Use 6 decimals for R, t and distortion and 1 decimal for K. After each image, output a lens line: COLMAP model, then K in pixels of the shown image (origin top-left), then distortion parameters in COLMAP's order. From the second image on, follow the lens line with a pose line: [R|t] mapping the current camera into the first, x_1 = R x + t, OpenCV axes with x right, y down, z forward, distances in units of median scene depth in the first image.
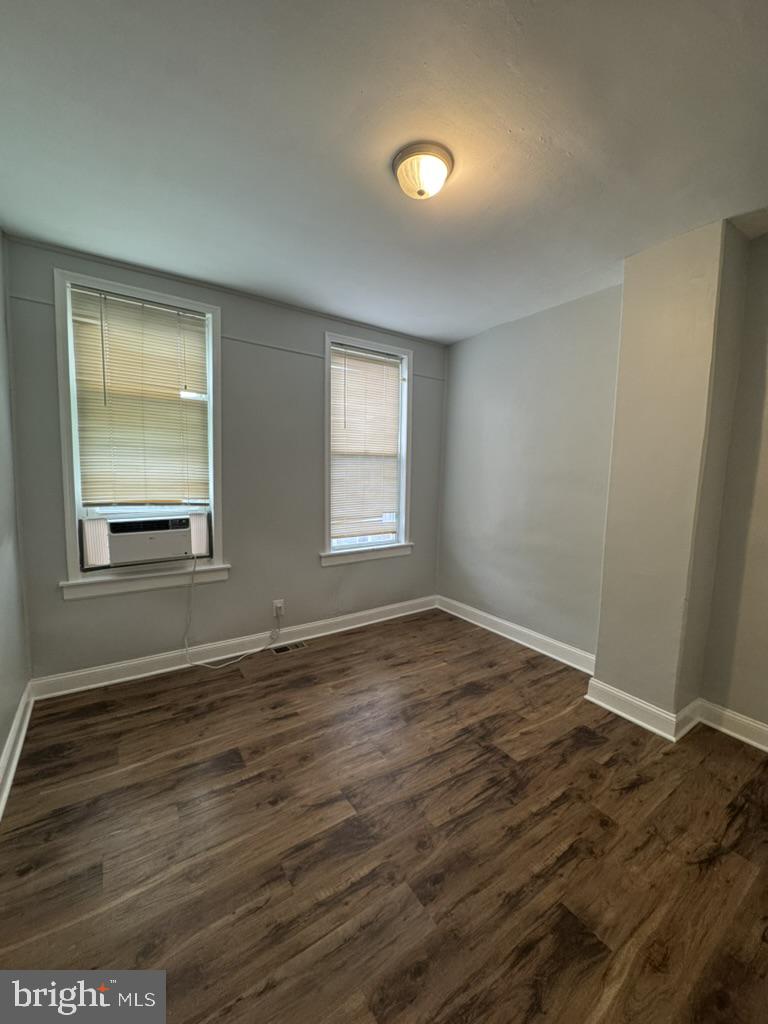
lens RADIAL K [[409.8, 0, 384.7], [0, 409.8, 511.6], [0, 0, 1]] dist [0.002426, 0.000042]
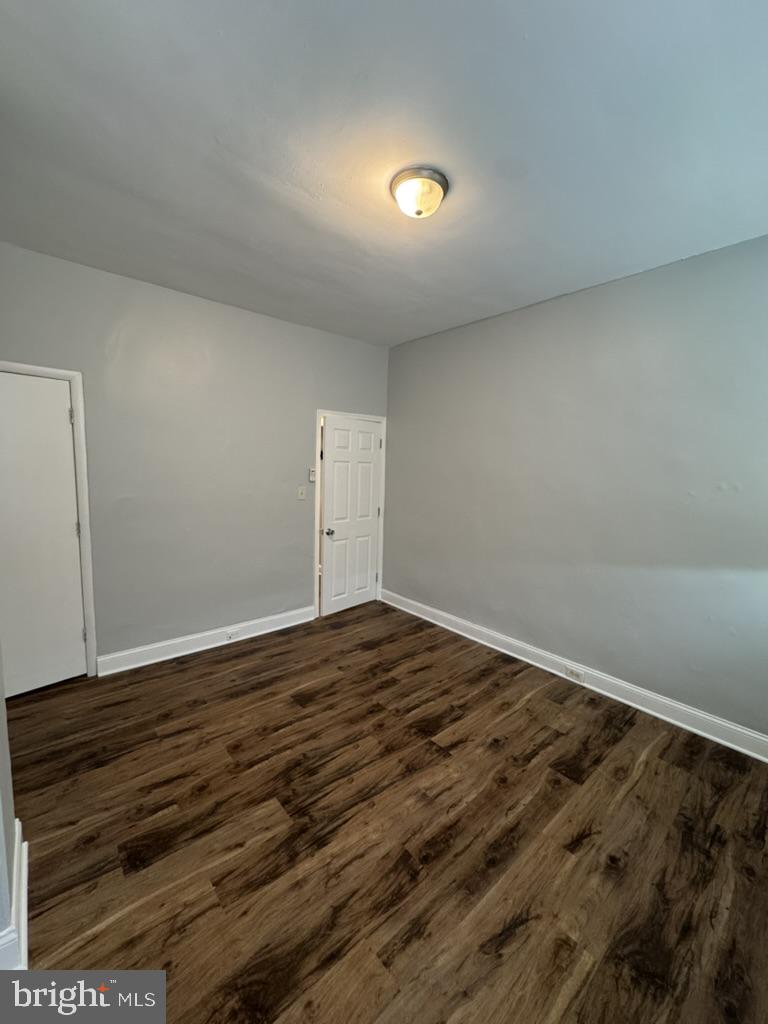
lens RADIAL K [[409.8, 0, 384.2], [0, 409.8, 515.7], [0, 0, 1]] dist [0.002426, 0.000042]
pose [[-0.991530, -0.039050, -0.123870, 0.228782], [-0.065791, 0.973326, 0.219791, -0.201722], [0.111983, 0.226079, -0.967651, 1.789068]]
